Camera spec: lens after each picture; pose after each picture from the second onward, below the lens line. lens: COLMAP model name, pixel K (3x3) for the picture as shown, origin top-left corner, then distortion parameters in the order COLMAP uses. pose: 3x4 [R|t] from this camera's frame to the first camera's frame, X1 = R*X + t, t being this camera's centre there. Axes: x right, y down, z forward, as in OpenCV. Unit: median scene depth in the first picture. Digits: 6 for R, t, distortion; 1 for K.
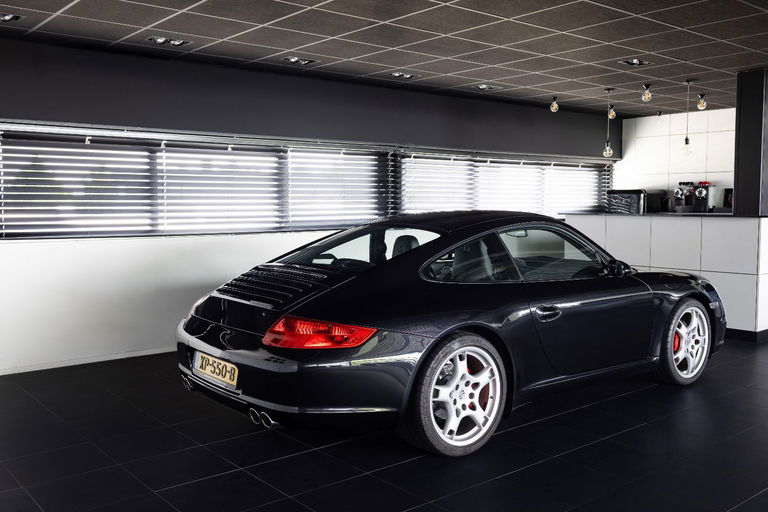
lens RADIAL K [[742.4, 0, 384.0], [0, 742.4, 256.0], [0, 0, 1]] dist [0.002246, 0.000427]
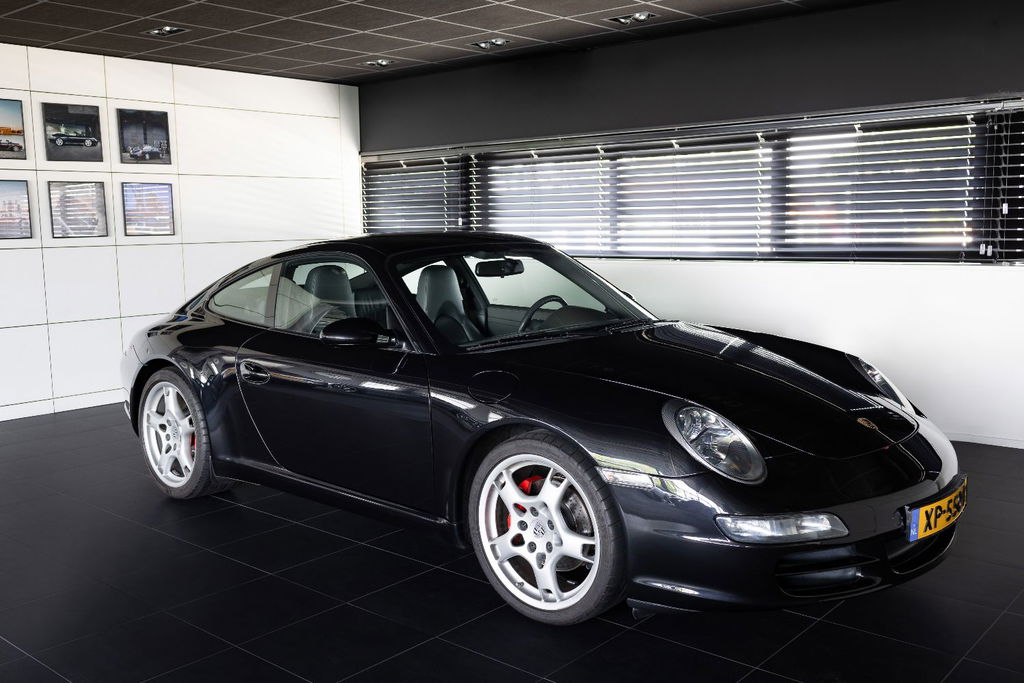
lens RADIAL K [[974.2, 0, 513.4], [0, 974.2, 287.7], [0, 0, 1]] dist [0.105959, 0.000692]
pose [[0.177473, 0.068153, -0.981763, 0.625451], [-0.052398, 0.996839, 0.059727, -0.044031], [0.982730, 0.040842, 0.180483, 0.564496]]
